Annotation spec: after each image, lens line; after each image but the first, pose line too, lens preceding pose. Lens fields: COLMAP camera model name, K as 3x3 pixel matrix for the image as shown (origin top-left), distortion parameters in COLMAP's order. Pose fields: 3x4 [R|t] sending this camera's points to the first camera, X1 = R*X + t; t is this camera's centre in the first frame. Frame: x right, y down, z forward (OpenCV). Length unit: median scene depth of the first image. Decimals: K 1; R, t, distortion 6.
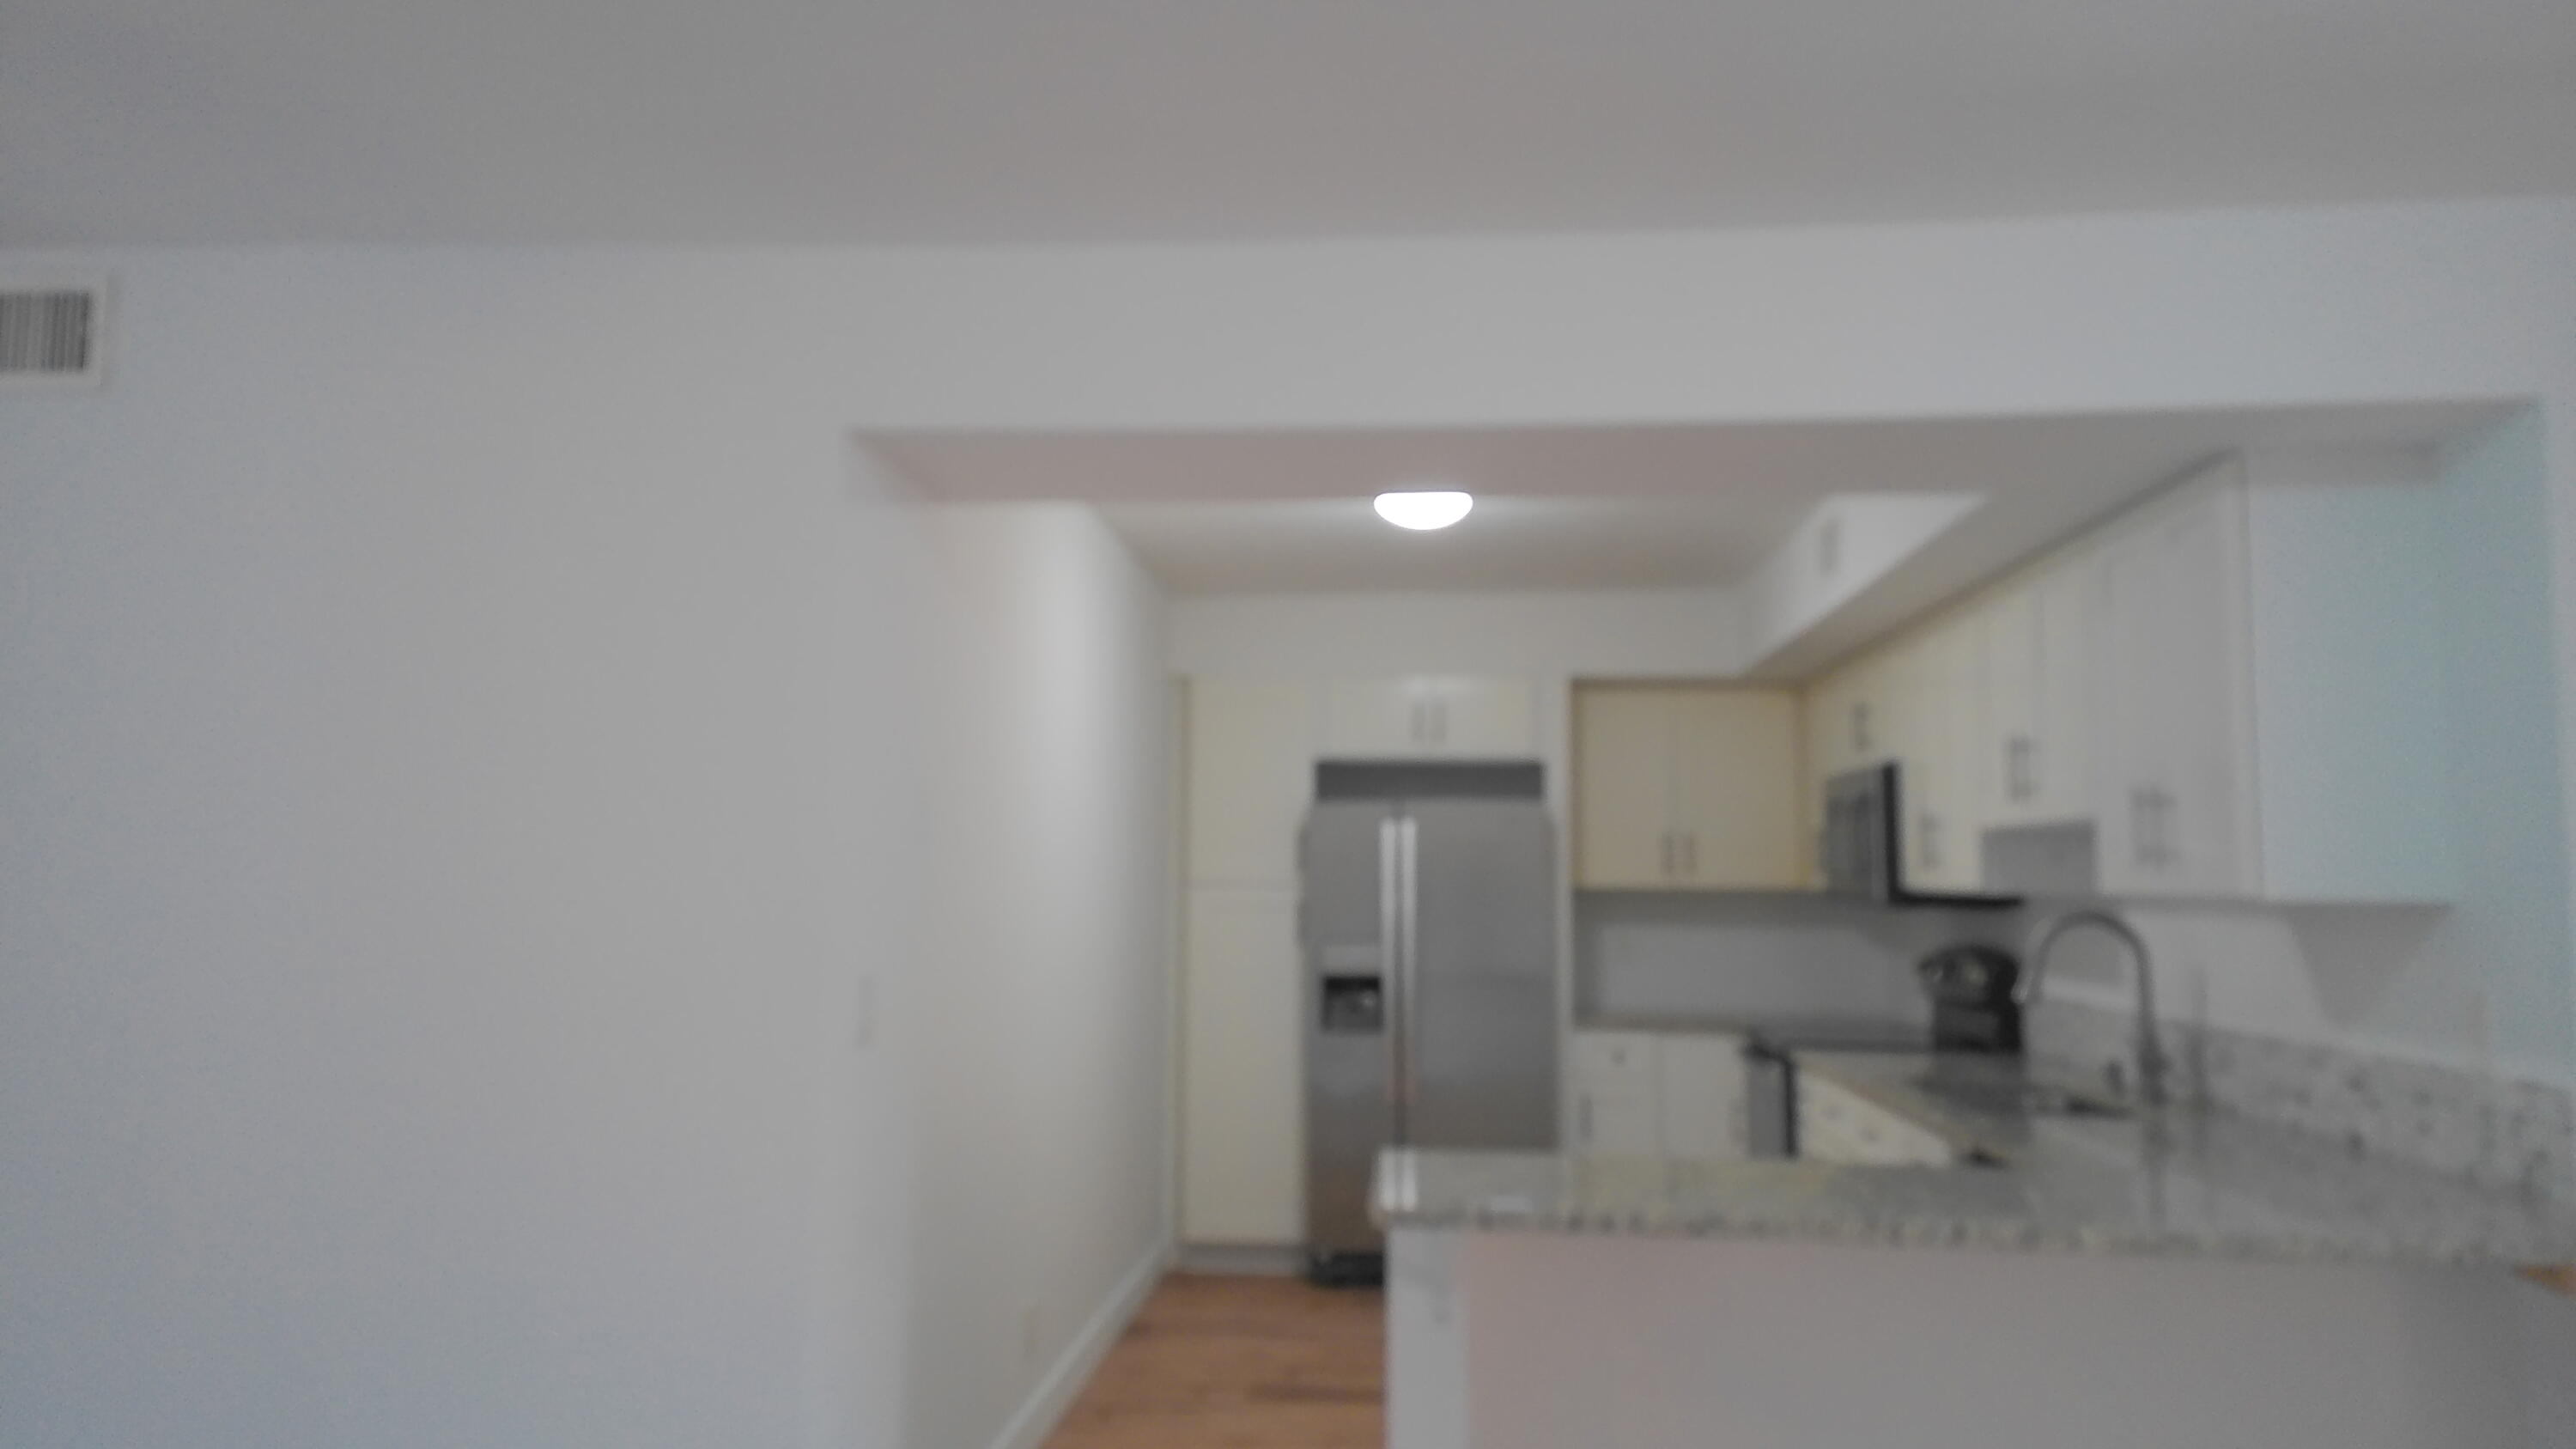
lens RADIAL K [[1904.1, 0, 1282.2], [0, 1904.1, 736.8], [0, 0, 1]] dist [0.079906, -0.102438]
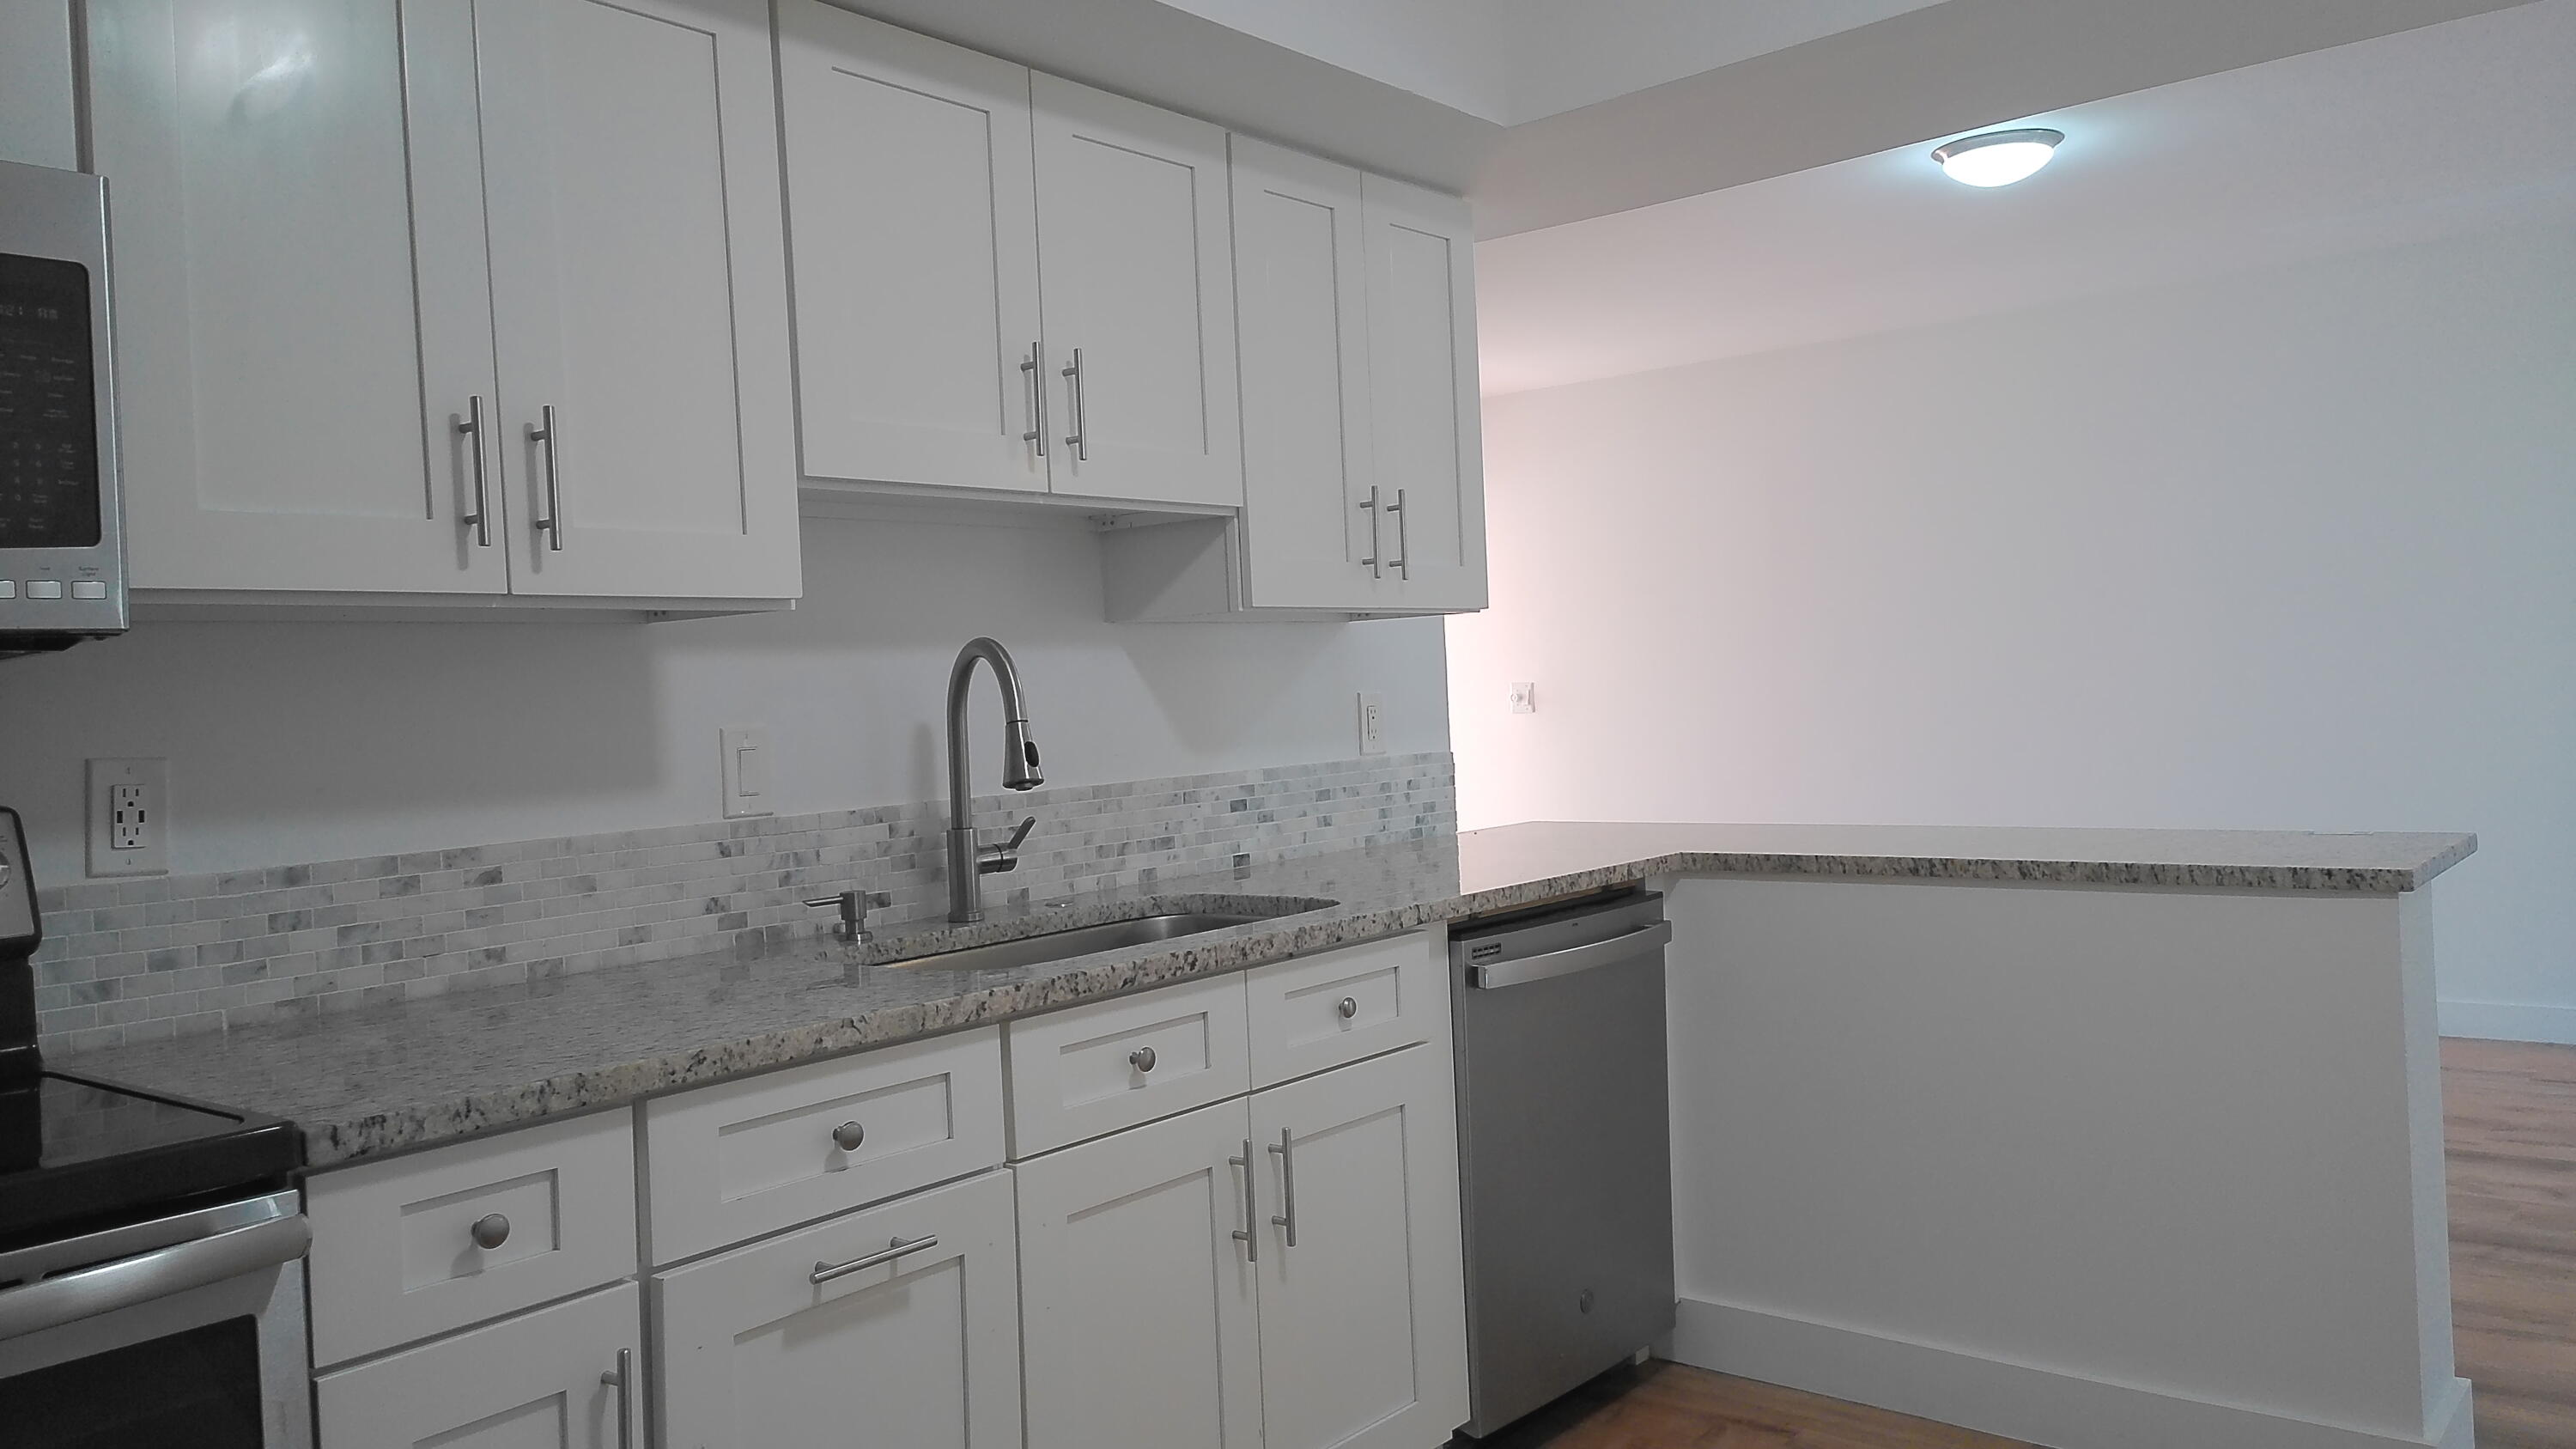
lens RADIAL K [[1904.1, 0, 1282.2], [0, 1904.1, 736.8], [0, 0, 1]] dist [0.079906, -0.102438]
pose [[-0.820676, 0.020601, 0.571022, -0.016000], [0.001134, 0.999407, -0.034425, 0.110560], [-0.571393, -0.027604, -0.820212, 1.115999]]
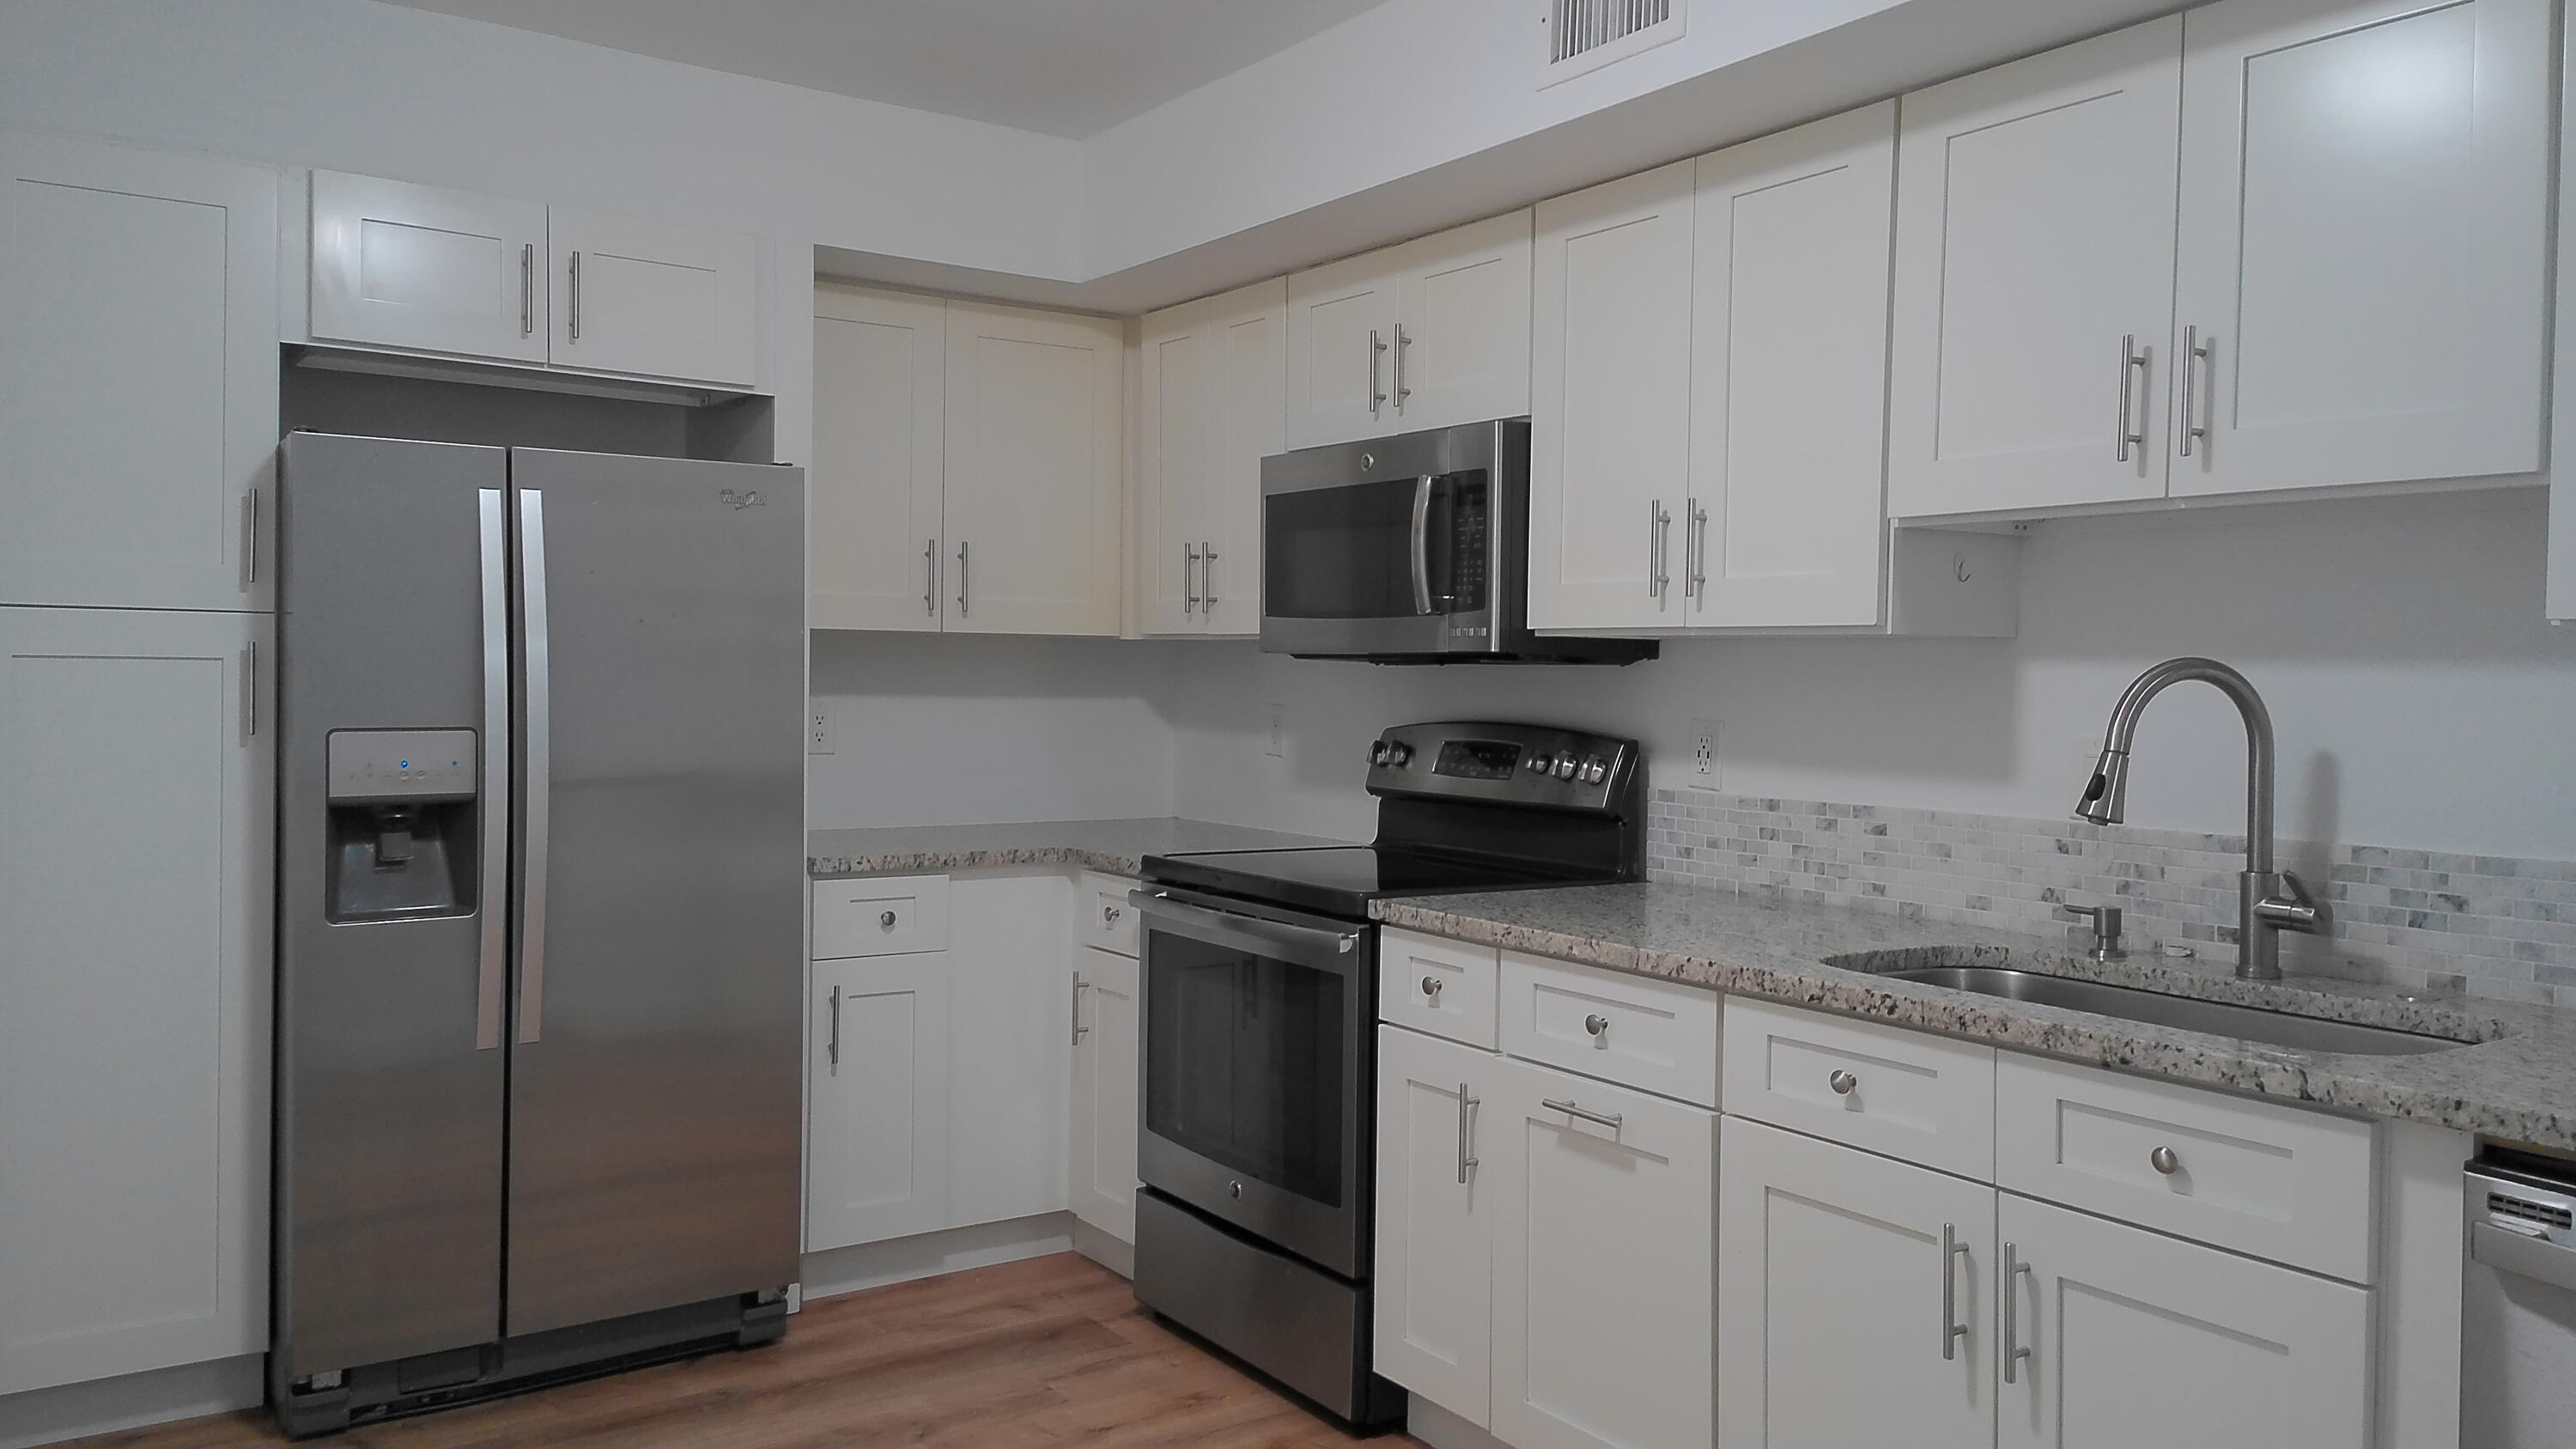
lens RADIAL K [[1974.2, 0, 1318.5], [0, 1974.2, 717.2], [0, 0, 1]] dist [0.191456, -0.212477]
pose [[0.775852, -0.008500, 0.630858, -0.123809], [-0.057683, 0.994766, 0.084344, 0.054908], [-0.628272, -0.101828, 0.771301, 0.531820]]
